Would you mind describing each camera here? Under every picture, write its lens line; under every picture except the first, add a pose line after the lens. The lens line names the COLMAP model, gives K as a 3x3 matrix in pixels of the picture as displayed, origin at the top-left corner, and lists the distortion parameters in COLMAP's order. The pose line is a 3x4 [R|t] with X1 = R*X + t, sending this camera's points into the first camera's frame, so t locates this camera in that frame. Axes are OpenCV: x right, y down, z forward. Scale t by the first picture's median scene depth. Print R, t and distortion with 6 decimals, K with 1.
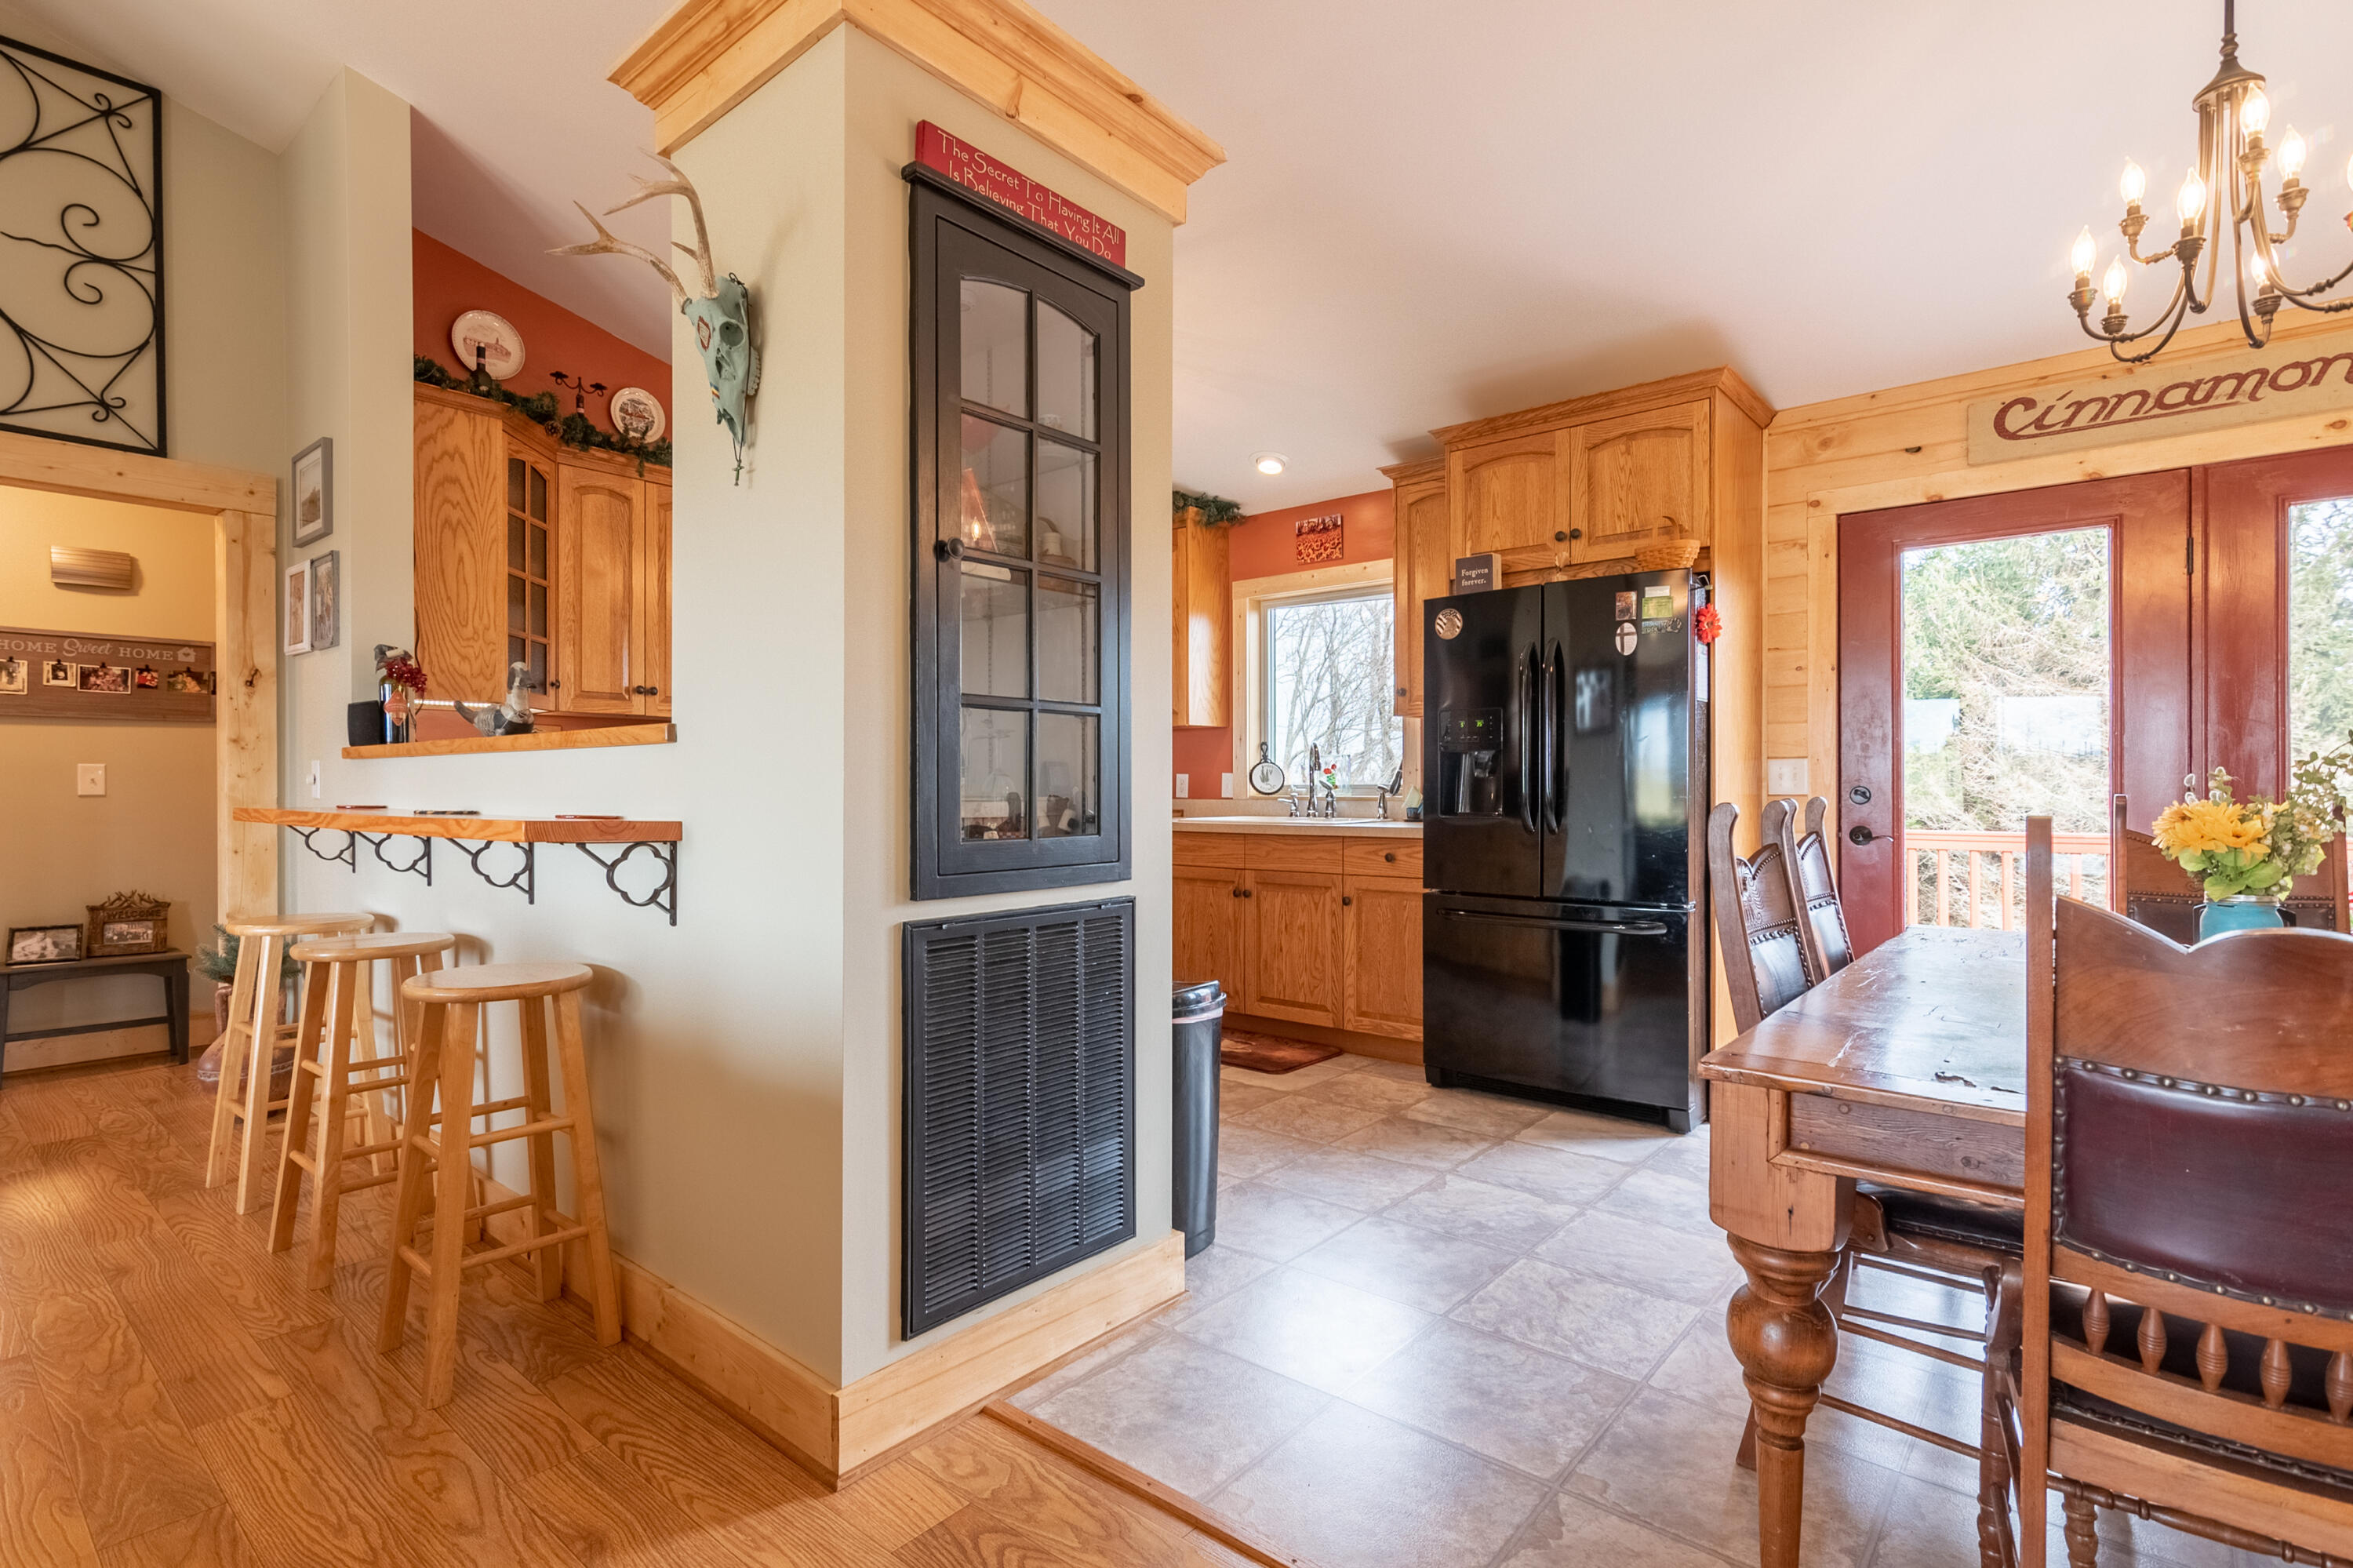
lens RADIAL K [[1132.7, 0, 1172.7], [0, 1132.7, 787.3], [0, 0, 1]] dist [0.000599, 0.001819]
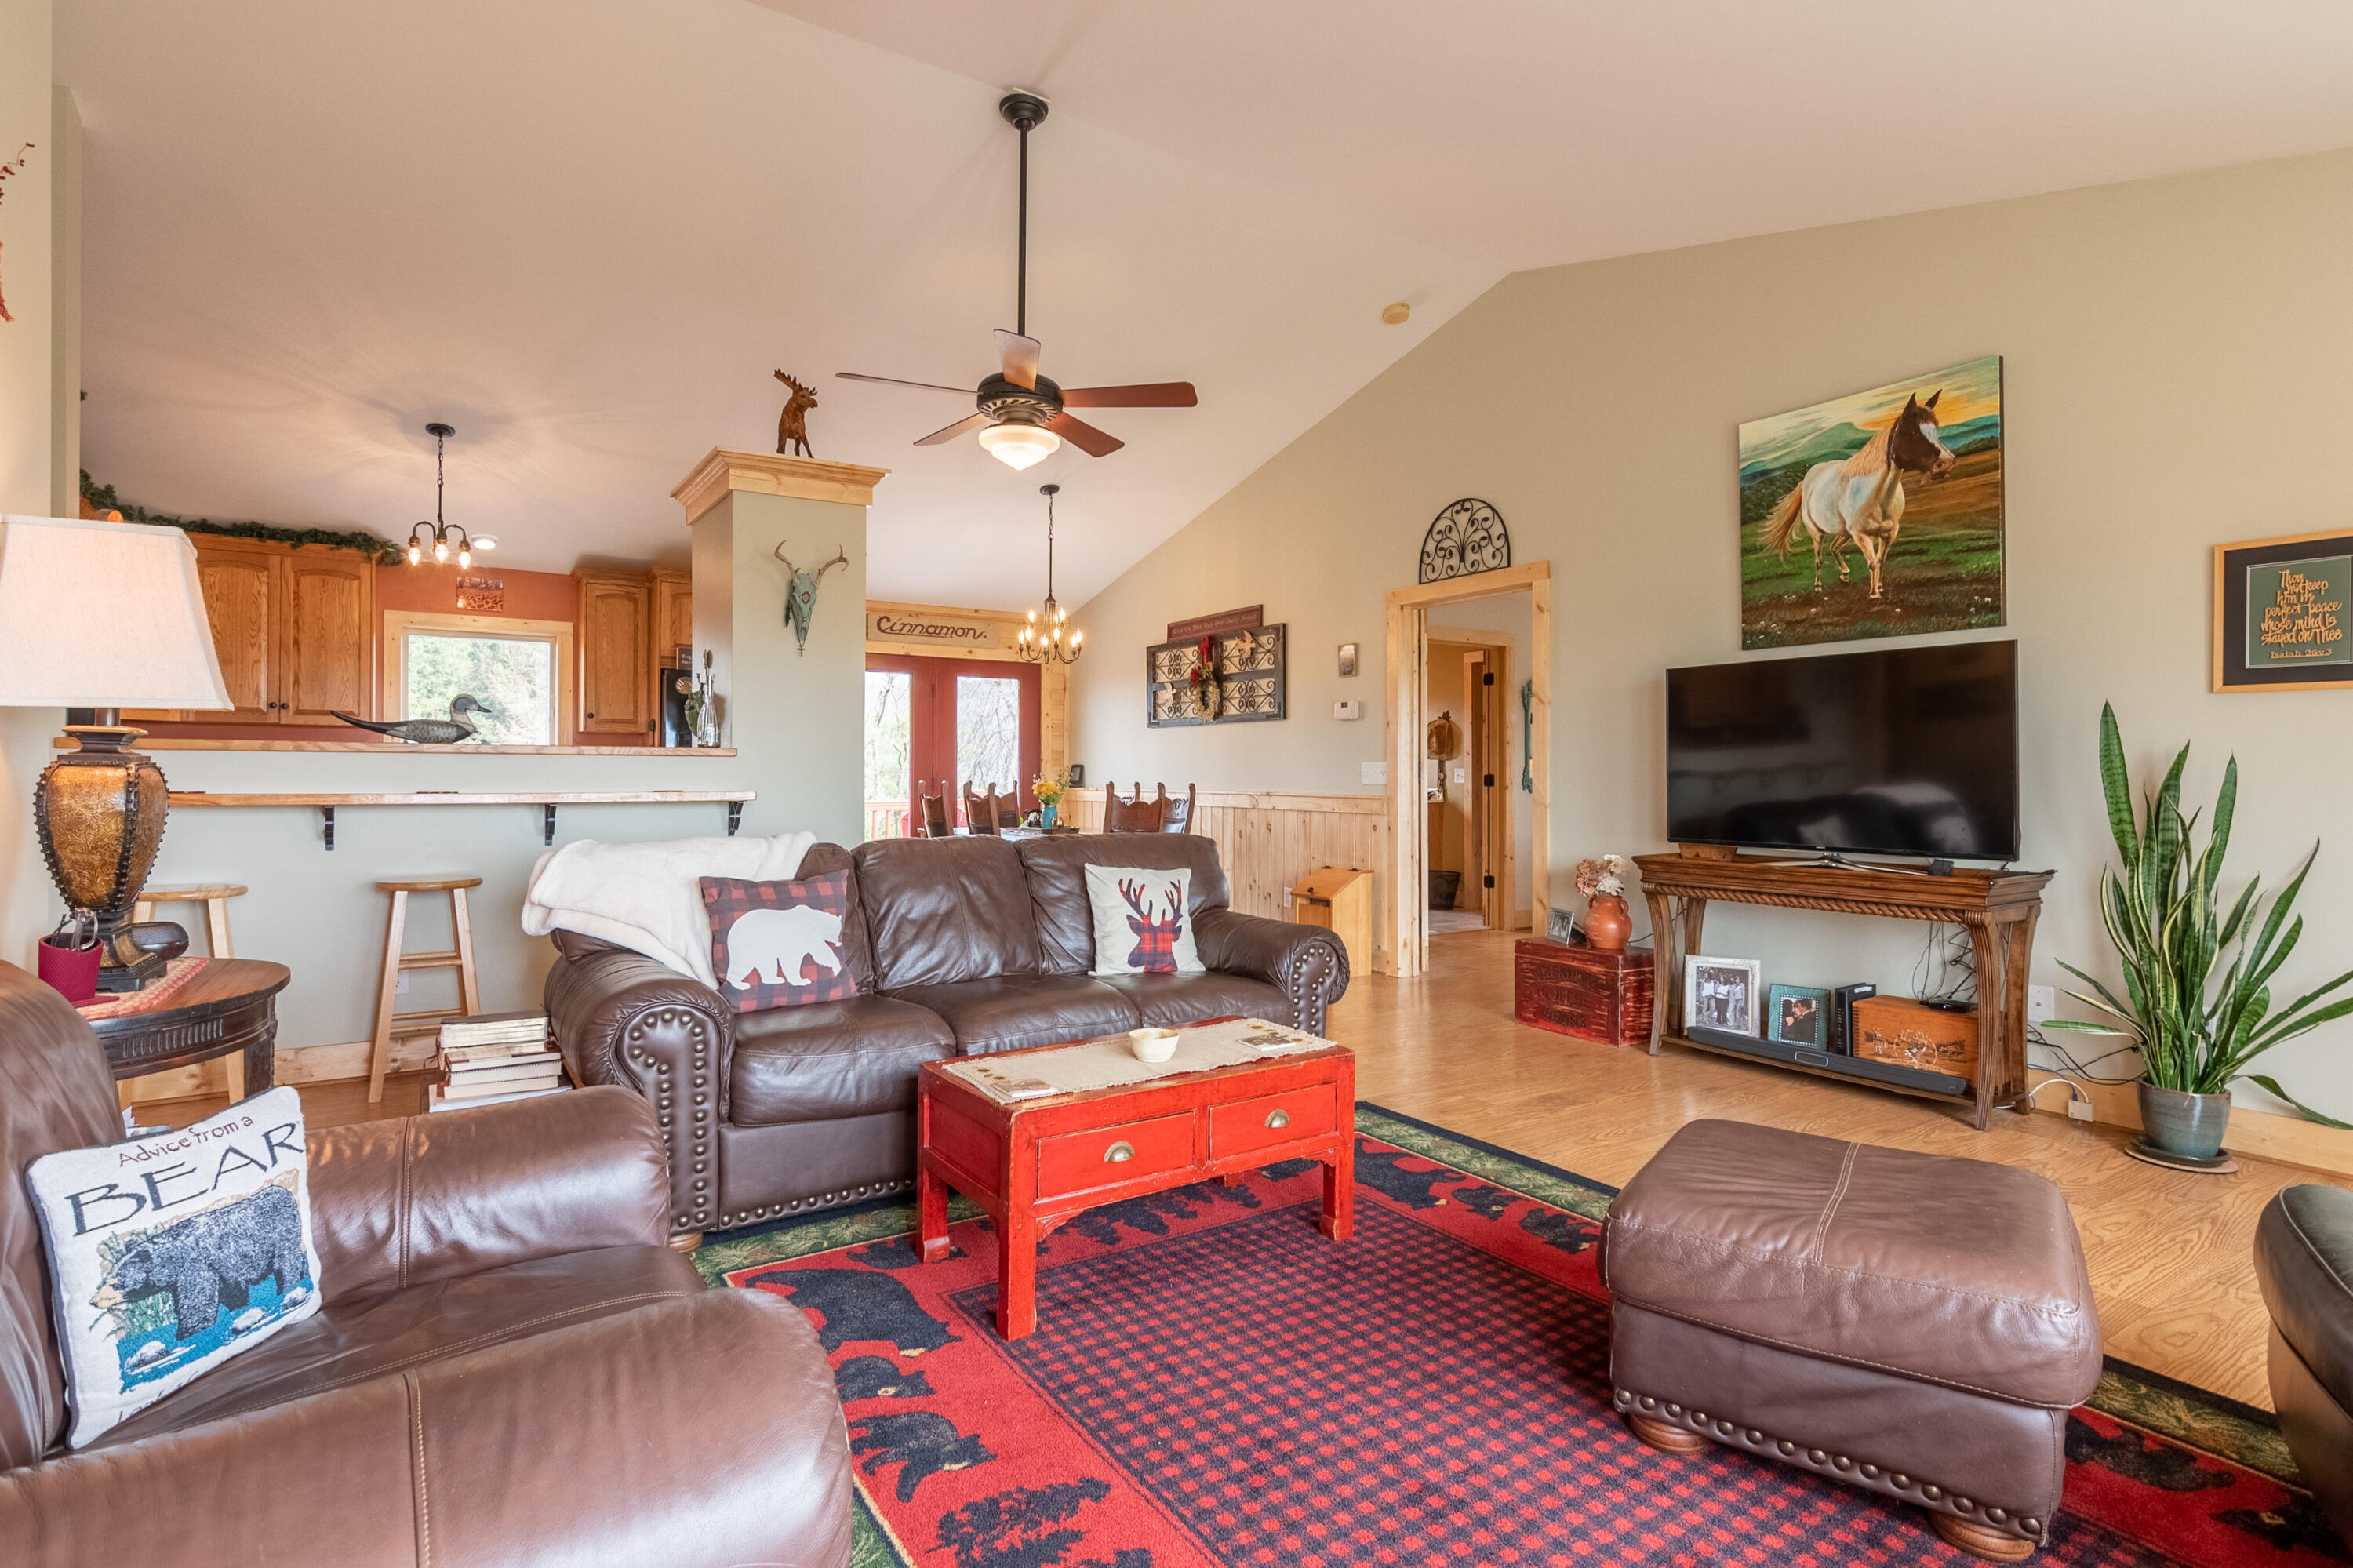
lens RADIAL K [[1145.4, 0, 1156.4], [0, 1145.4, 777.3], [0, 0, 1]] dist [-0.001223, 0.000949]
pose [[0.293548, 0.001602, 0.955943, -1.317081], [-0.001794, 0.999998, -0.001125, 0.000721], [-0.955943, -0.001384, 0.293550, -0.248226]]
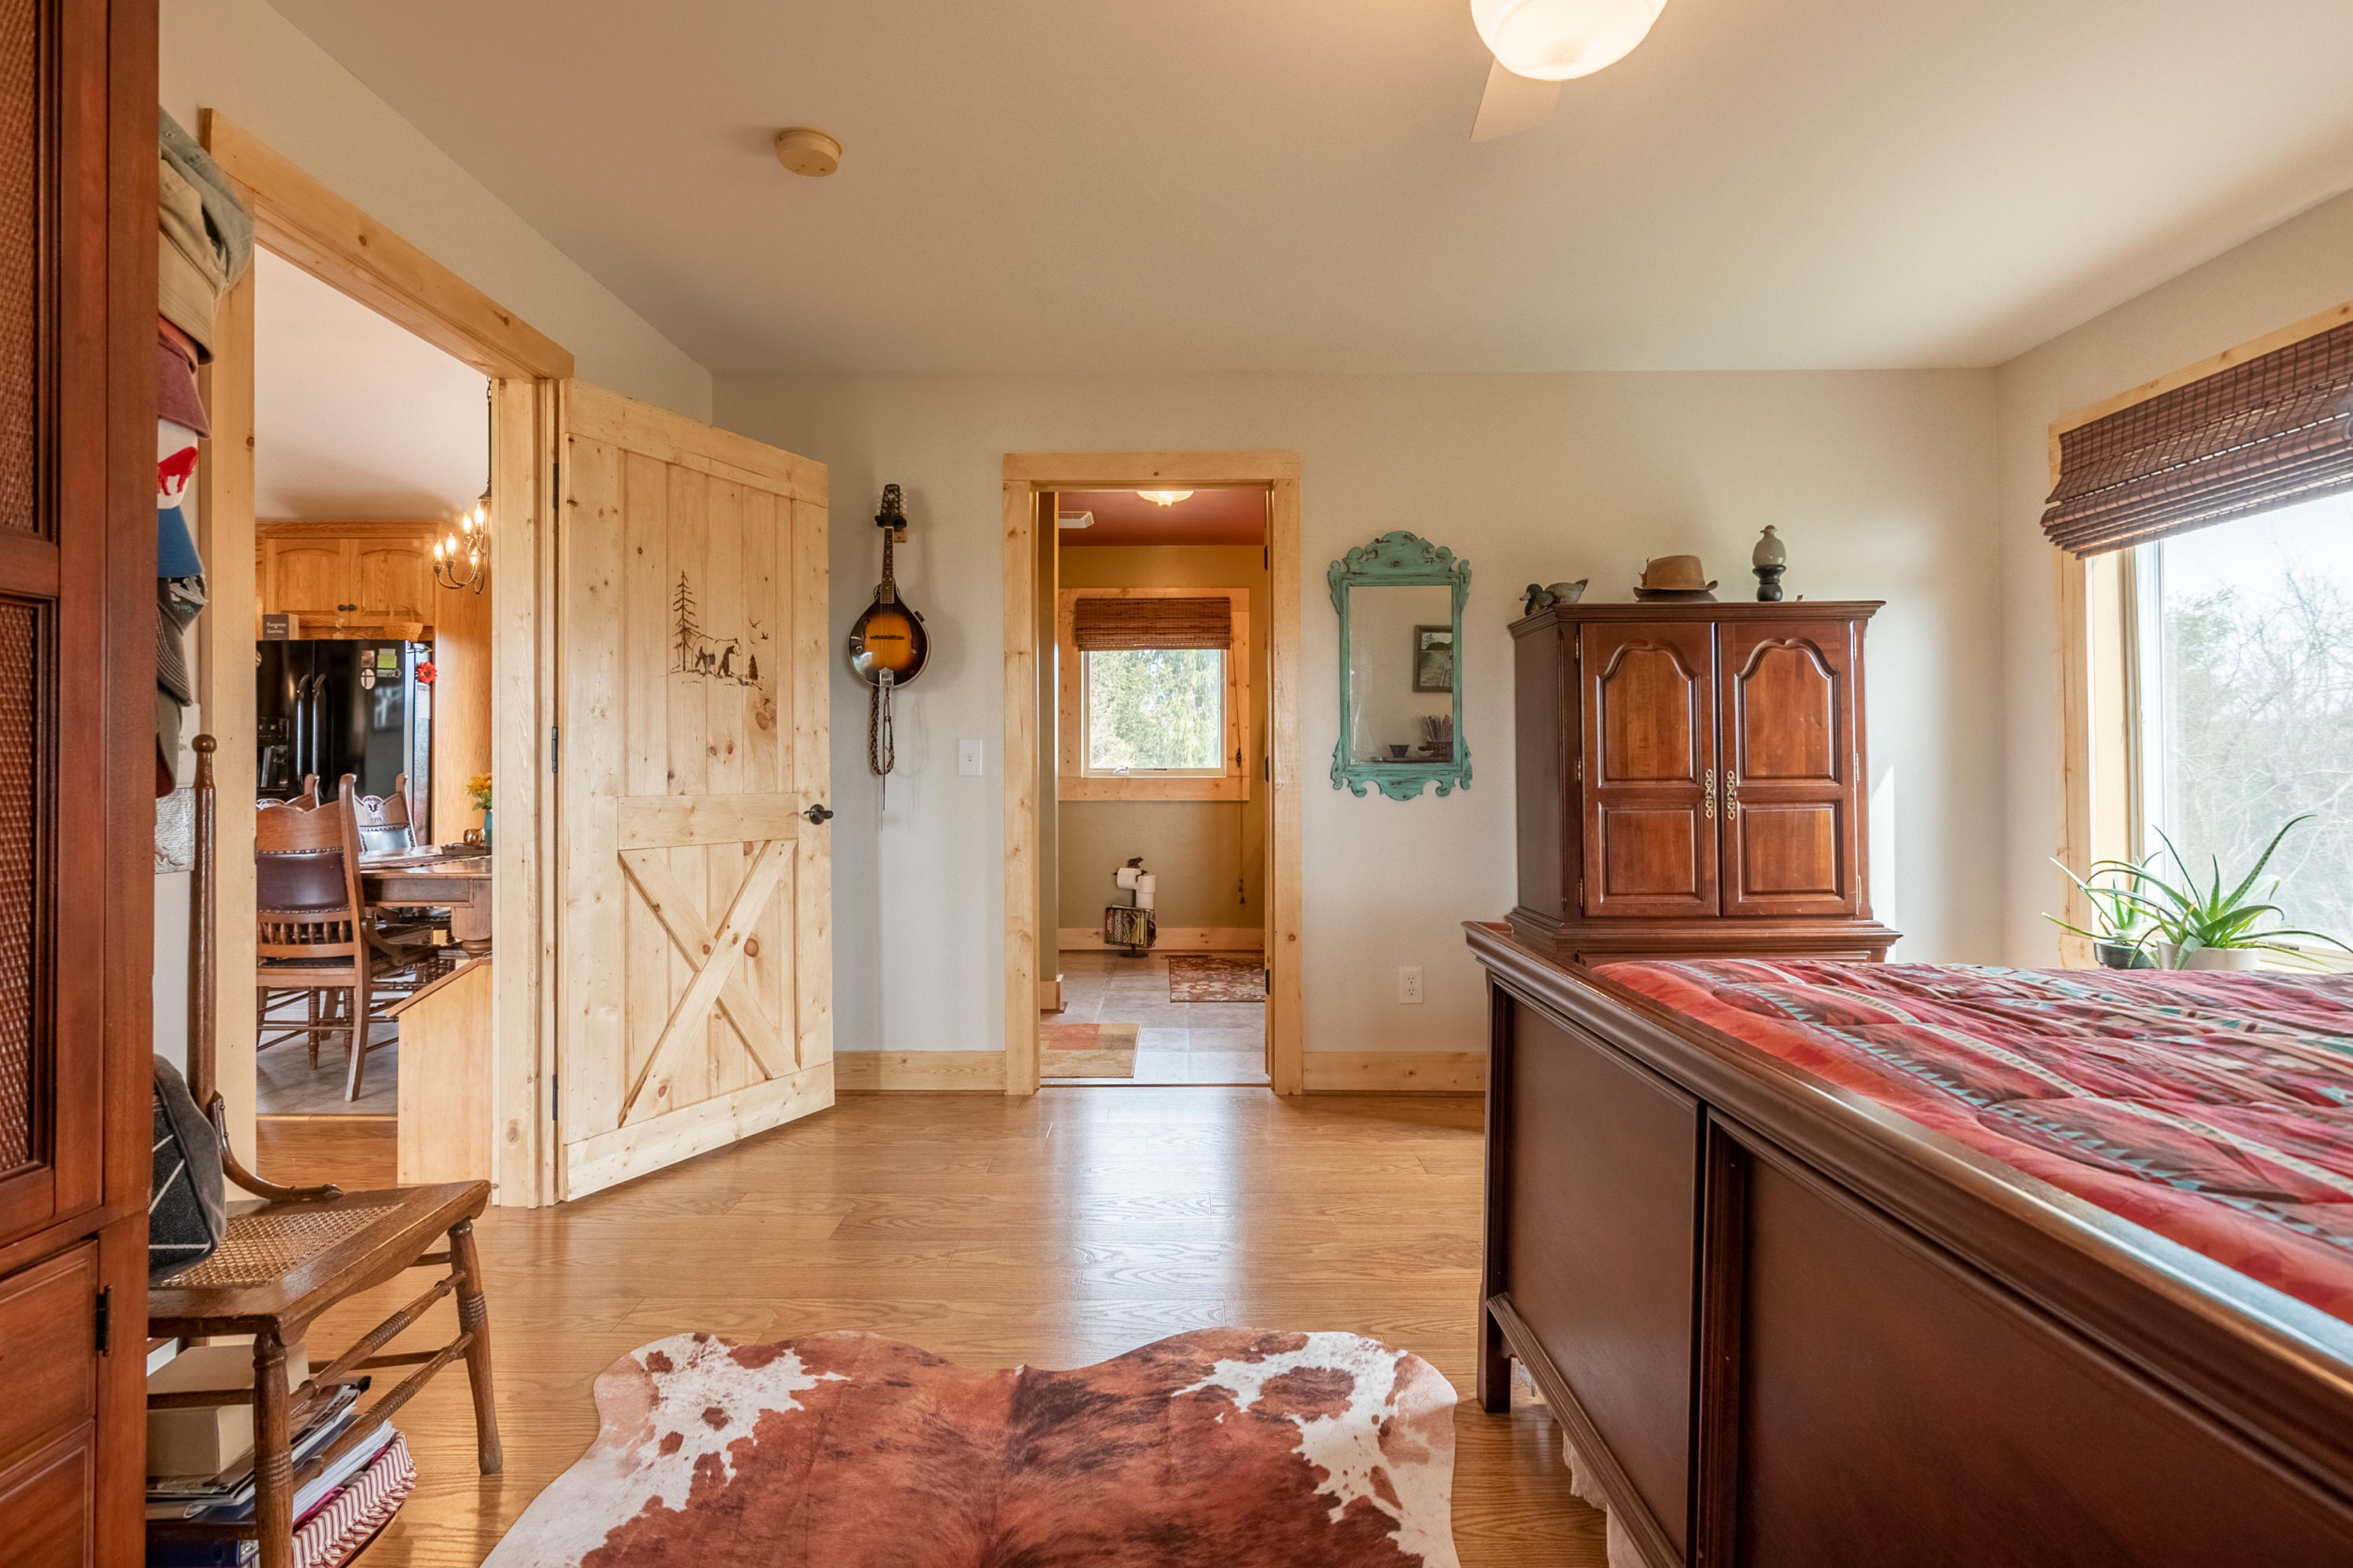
lens RADIAL K [[1140.4, 0, 1173.1], [0, 1140.4, 764.2], [0, 0, 1]] dist [0.001395, 0.000202]
pose [[0.765770, 0.007298, 0.643073, 0.216801], [0.000066, 0.999935, -0.011427, 0.010280], [-0.643114, 0.008793, 0.765720, -0.947555]]
